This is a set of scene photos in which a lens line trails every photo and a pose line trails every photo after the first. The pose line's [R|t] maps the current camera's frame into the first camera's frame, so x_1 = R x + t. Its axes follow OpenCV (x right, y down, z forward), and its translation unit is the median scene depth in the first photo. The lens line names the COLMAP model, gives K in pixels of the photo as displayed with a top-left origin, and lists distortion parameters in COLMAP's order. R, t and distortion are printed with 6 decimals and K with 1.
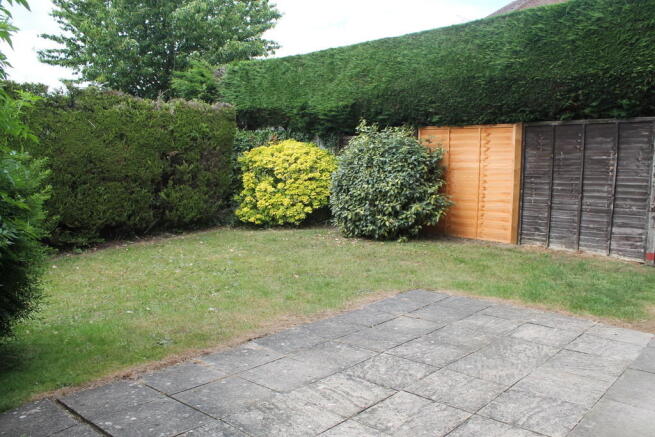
lens RADIAL K [[552.2, 0, 327.1], [0, 552.2, 219.1], [0, 0, 1]] dist [-0.072234, 0.011822]
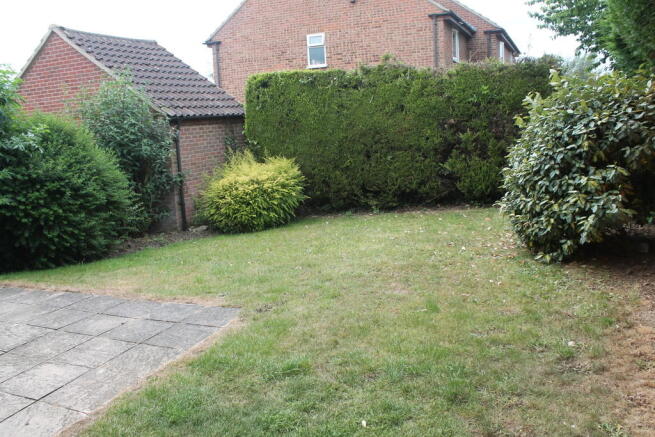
lens RADIAL K [[552.2, 0, 327.4], [0, 552.2, 218.4], [0, 0, 1]] dist [-0.072234, 0.011822]
pose [[0.308009, 0.140089, -0.941013, 0.618023], [-0.042056, 0.990138, 0.133636, -0.079479], [0.950453, -0.001585, 0.310863, 0.555995]]
